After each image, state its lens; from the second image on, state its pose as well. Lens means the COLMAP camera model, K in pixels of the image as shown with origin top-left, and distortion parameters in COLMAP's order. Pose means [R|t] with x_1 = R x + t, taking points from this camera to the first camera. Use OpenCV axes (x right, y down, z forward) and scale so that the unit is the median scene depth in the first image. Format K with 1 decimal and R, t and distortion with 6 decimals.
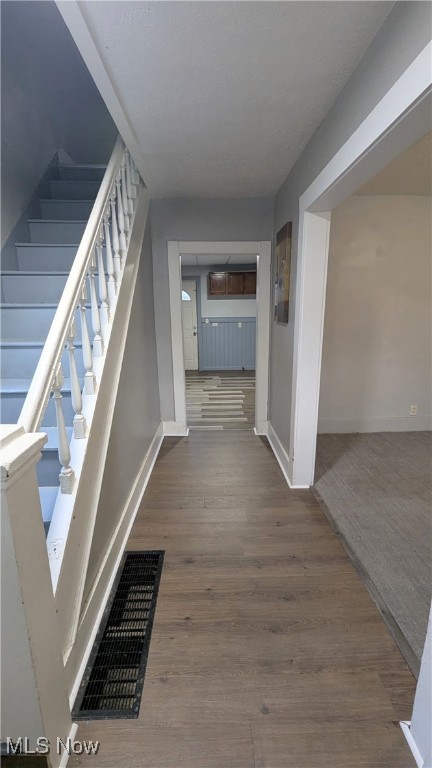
lens RADIAL K [[315.7, 0, 216.7], [0, 315.7, 385.6], [0, 0, 1]] dist [-0.002875, 0.001923]
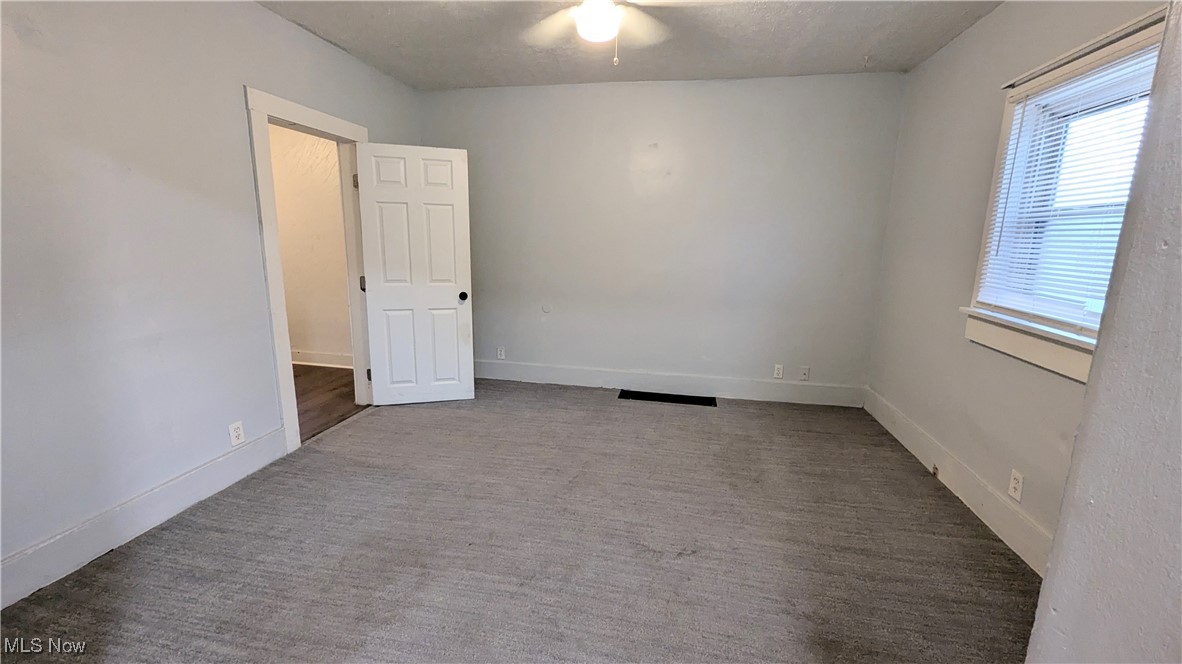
lens RADIAL K [[485.9, 0, 593.4], [0, 485.9, 335.7], [0, 0, 1]] dist [-0.002875, 0.001923]
pose [[0.216247, -0.174566, 0.960606, 0.108338], [0.206046, 0.969886, 0.129868, -0.062413], [-0.954349, 0.169845, 0.245703, 0.415662]]
